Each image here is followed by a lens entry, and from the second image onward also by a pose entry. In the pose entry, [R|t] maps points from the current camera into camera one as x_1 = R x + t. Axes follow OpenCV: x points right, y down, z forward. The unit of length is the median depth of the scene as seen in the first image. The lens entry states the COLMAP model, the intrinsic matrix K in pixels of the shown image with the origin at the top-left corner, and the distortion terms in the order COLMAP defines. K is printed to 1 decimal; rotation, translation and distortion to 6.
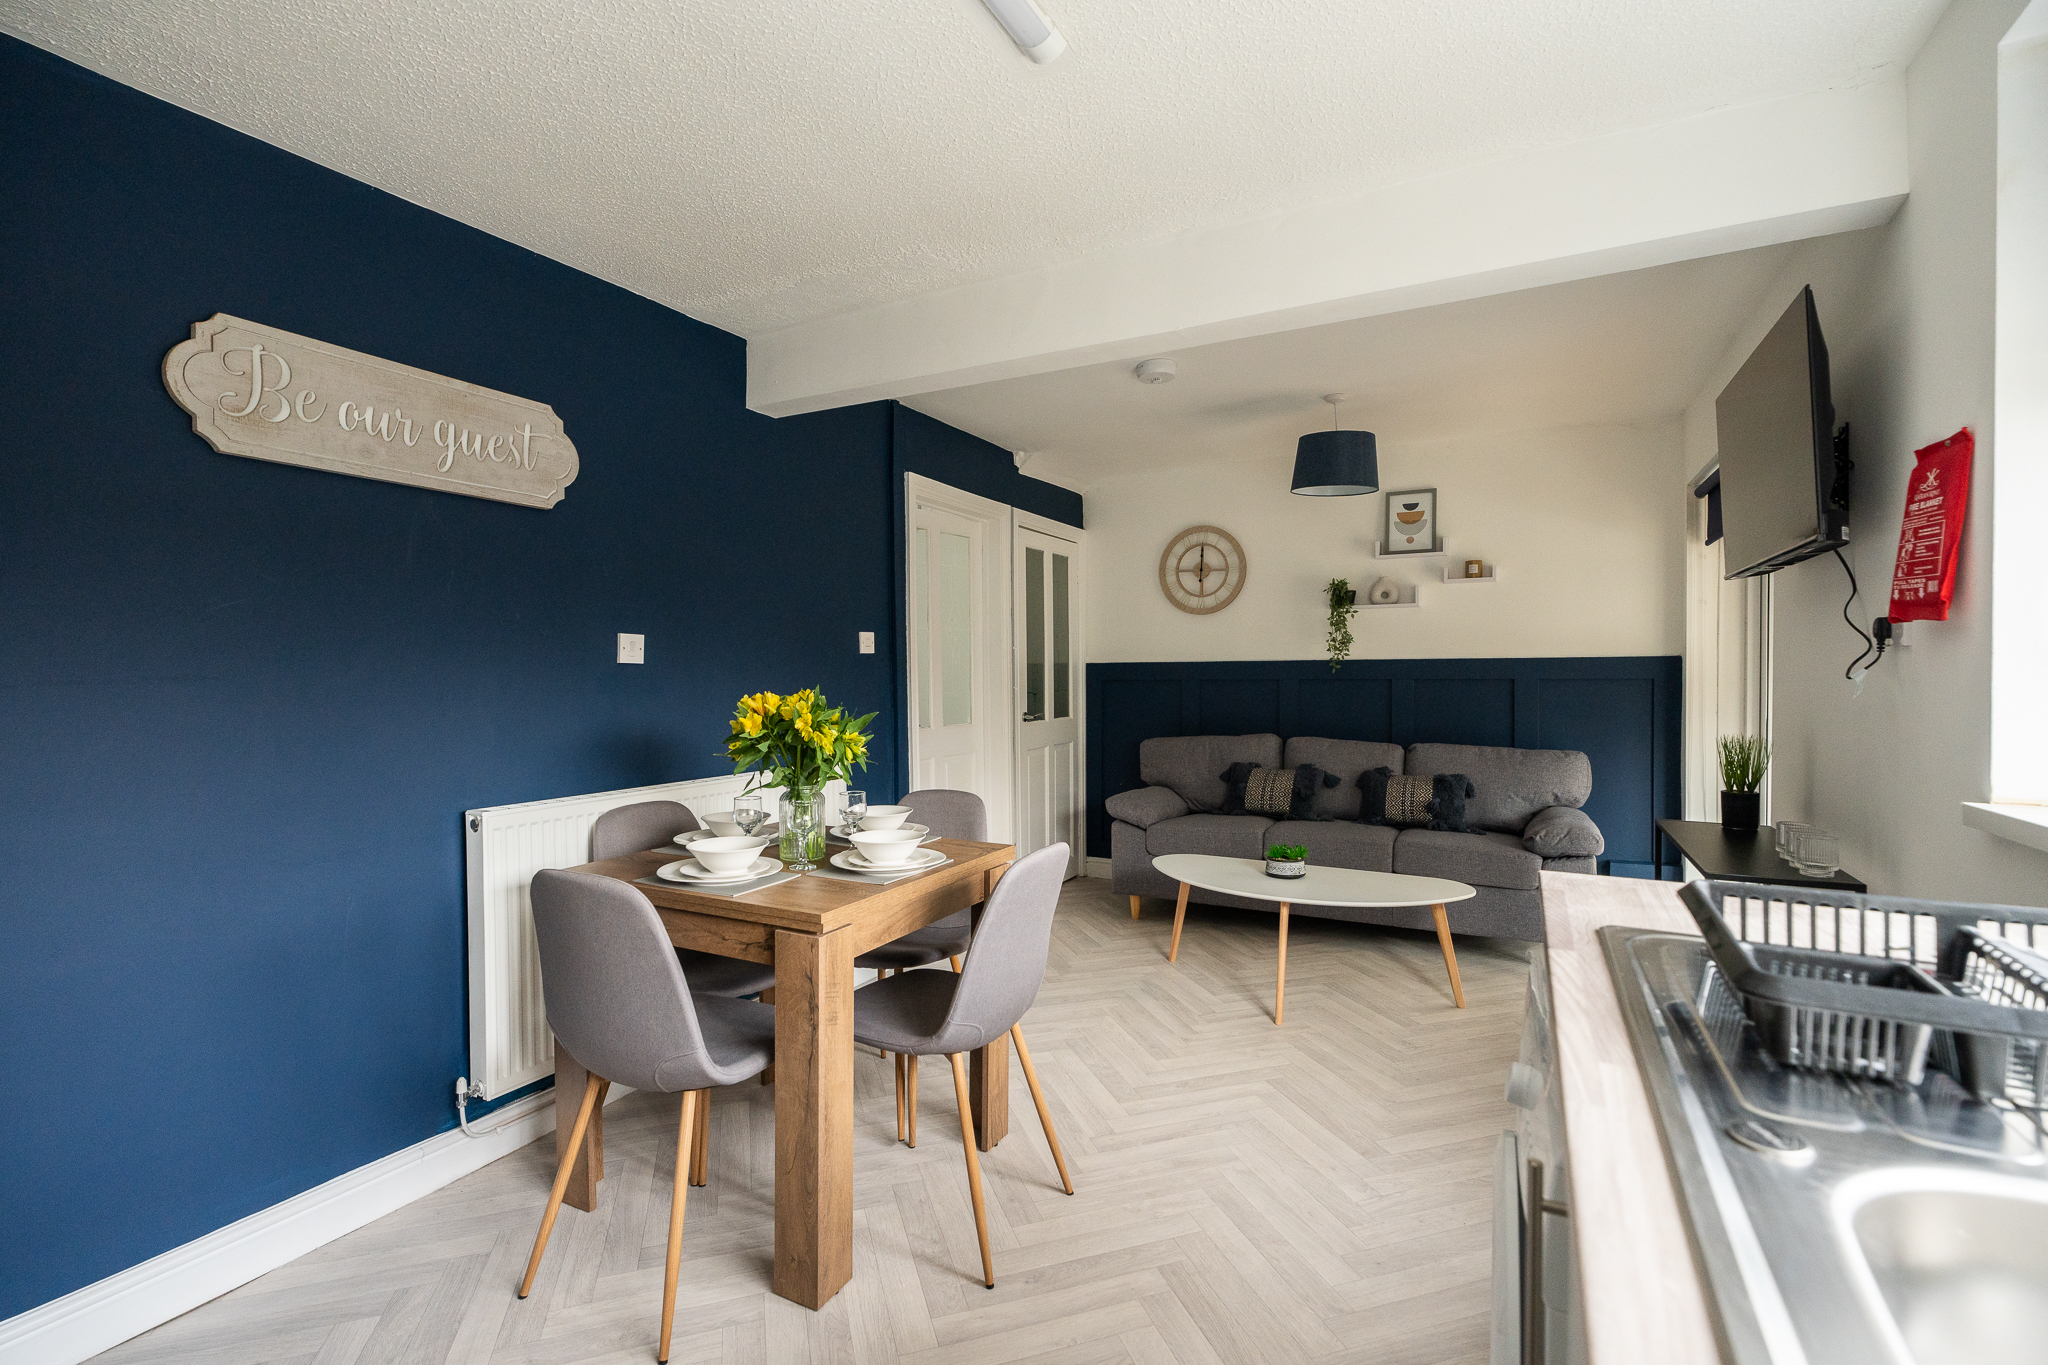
lens RADIAL K [[938.5, 0, 1024.0], [0, 938.5, 682.5], [0, 0, 1]] dist [-0.000868, -0.000292]
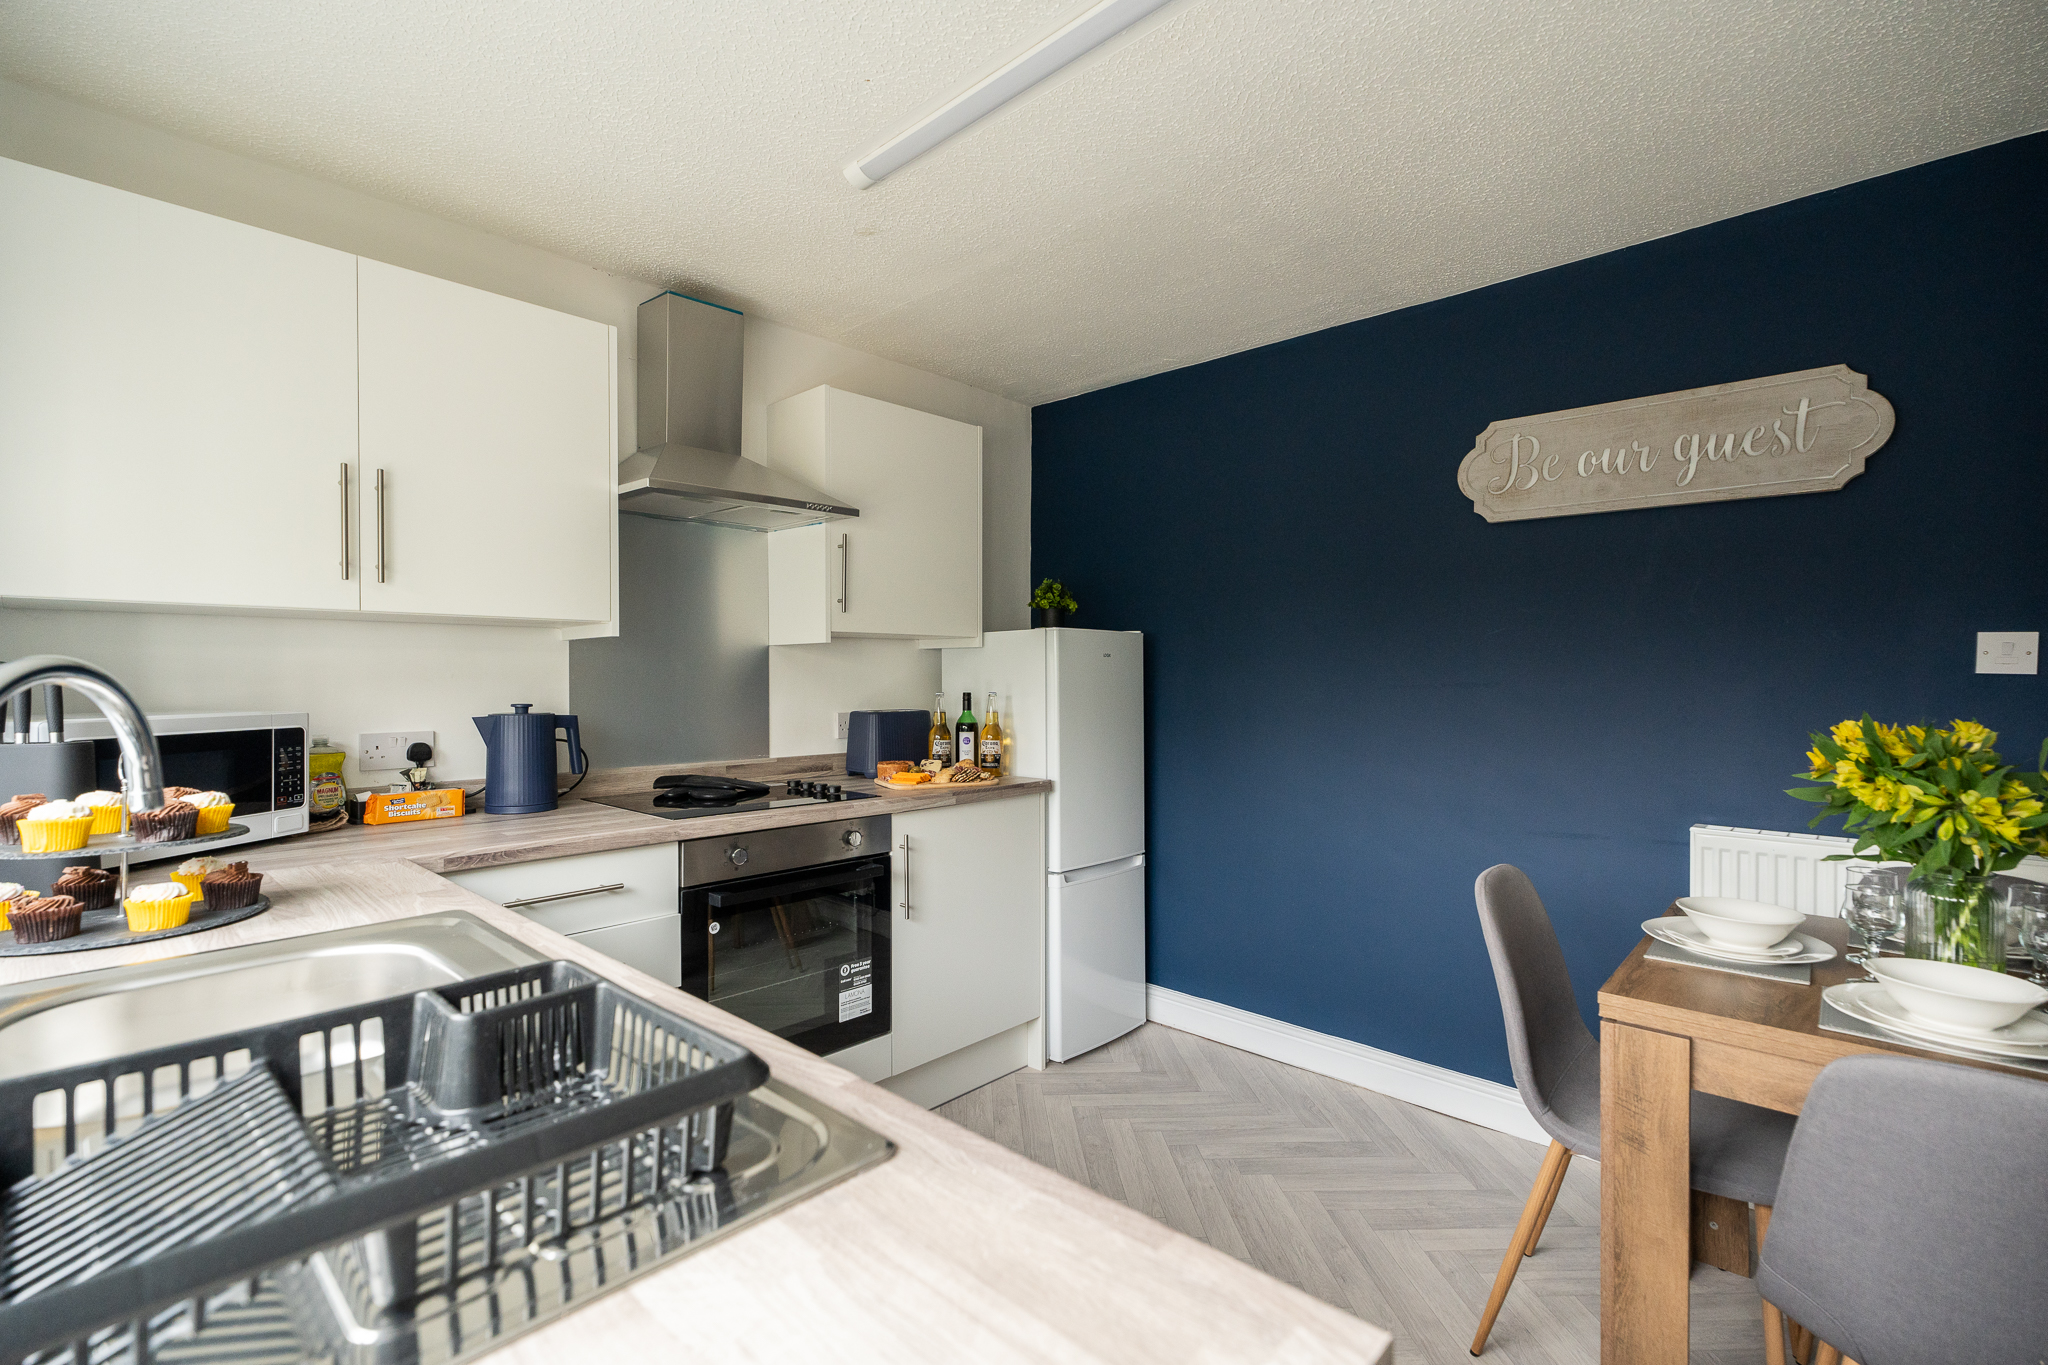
lens RADIAL K [[918.5, 0, 1024.0], [0, 918.5, 682.5], [0, 0, 1]] dist [0.008228, 0.000138]
pose [[-0.266273, 0.019346, -0.963703, 0.532186], [-0.008000, 0.999720, 0.022280, -0.028538], [0.963864, 0.013642, -0.266044, 0.577912]]
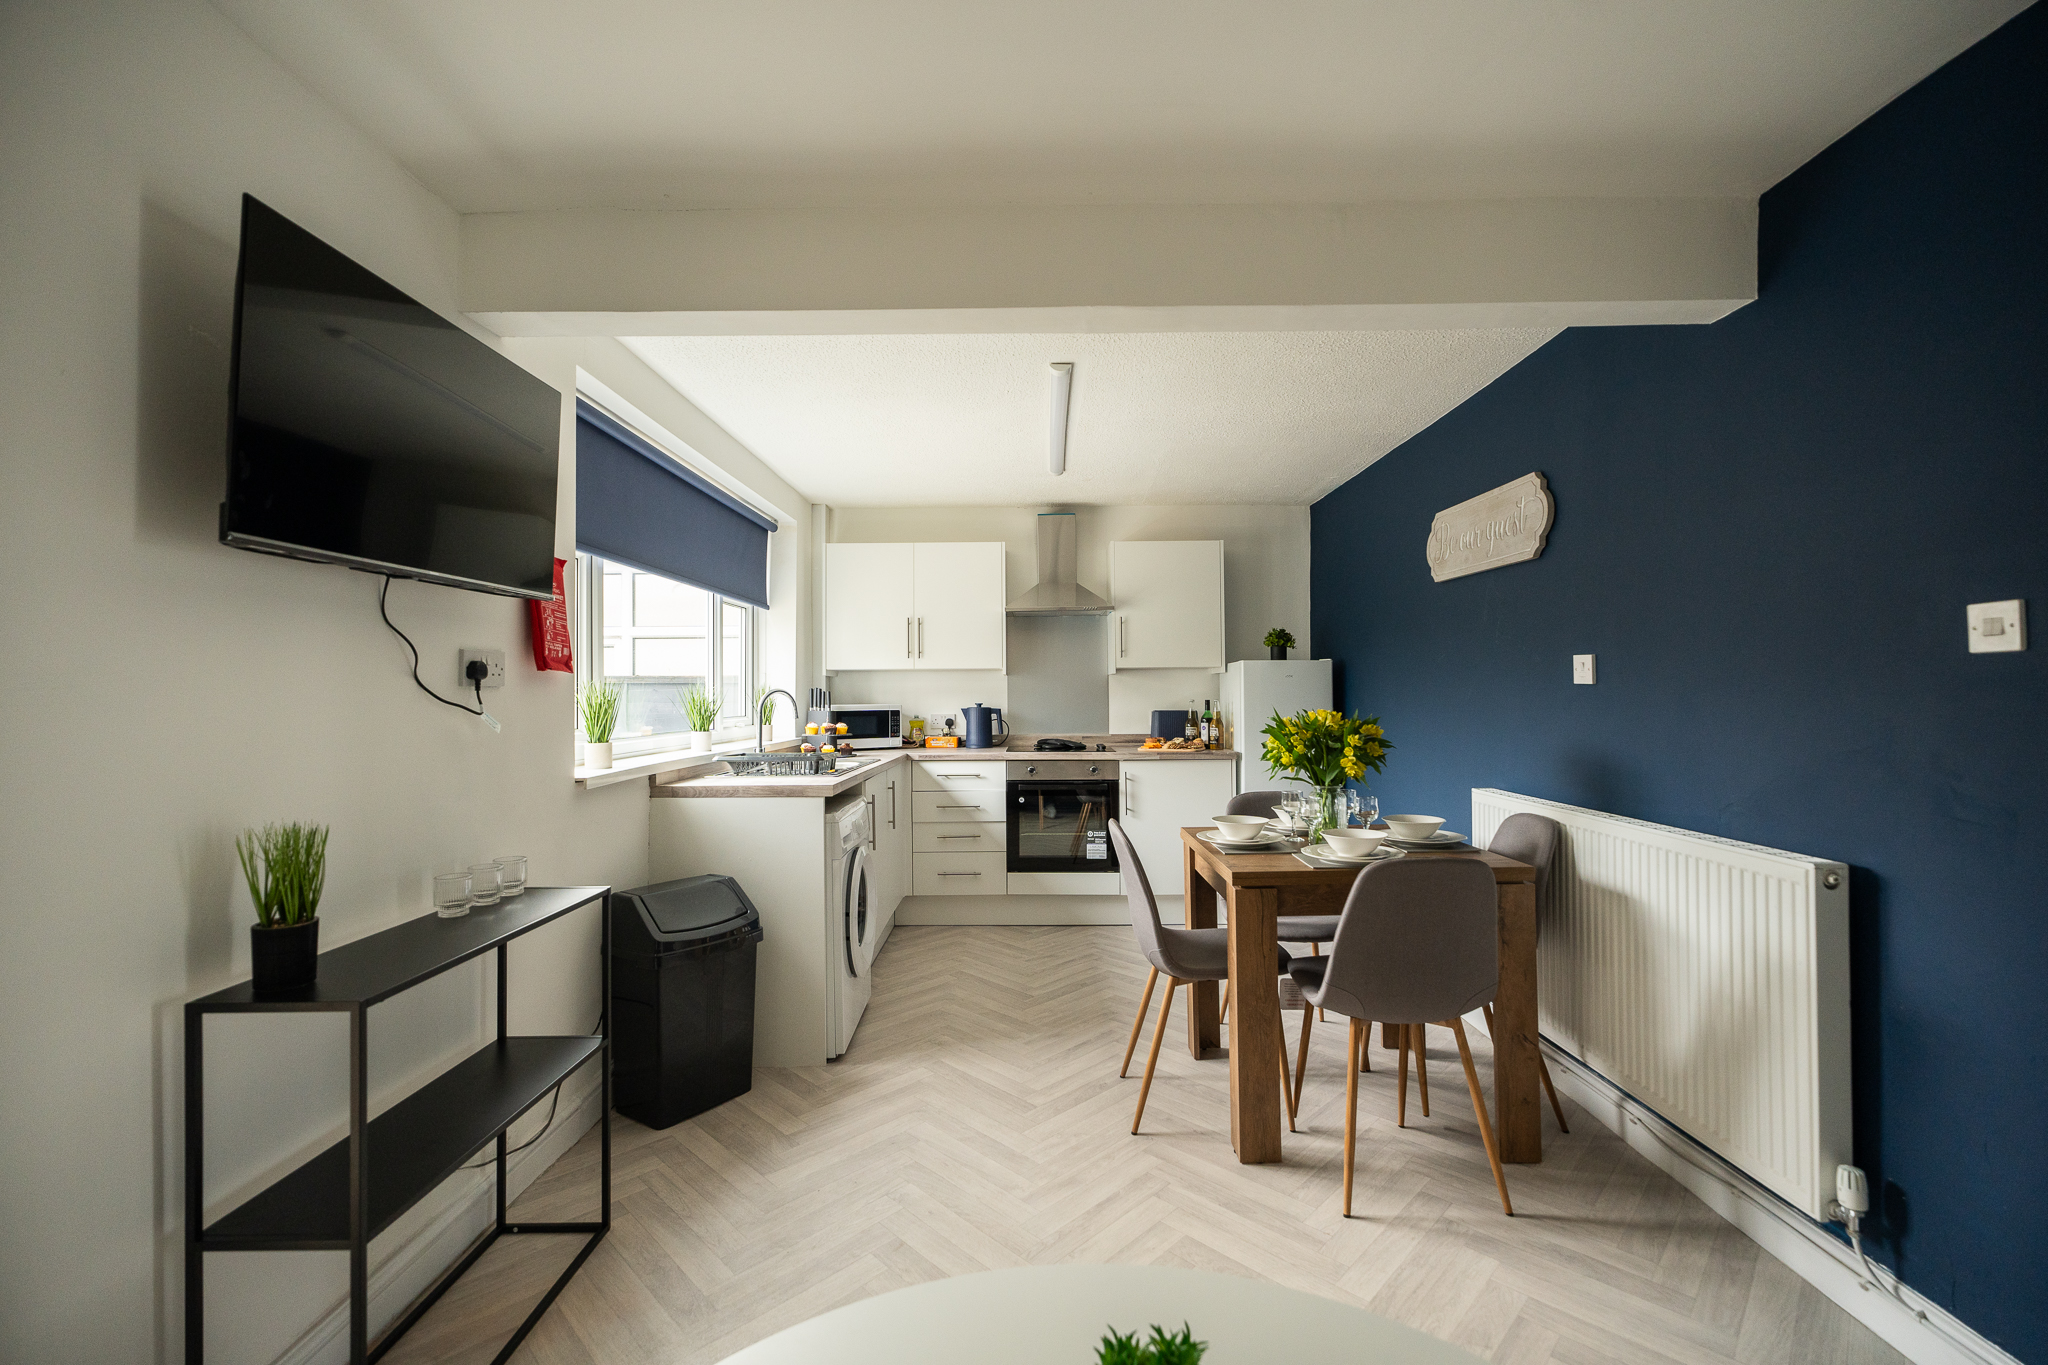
lens RADIAL K [[918.5, 0, 1024.0], [0, 918.5, 682.5], [0, 0, 1]] dist [0.008228, 0.000138]
pose [[-0.892441, 0.014261, -0.450938, 0.686427], [0.013427, 0.999897, 0.005050, -0.043113], [0.450964, -0.001548, -0.892541, 1.951145]]
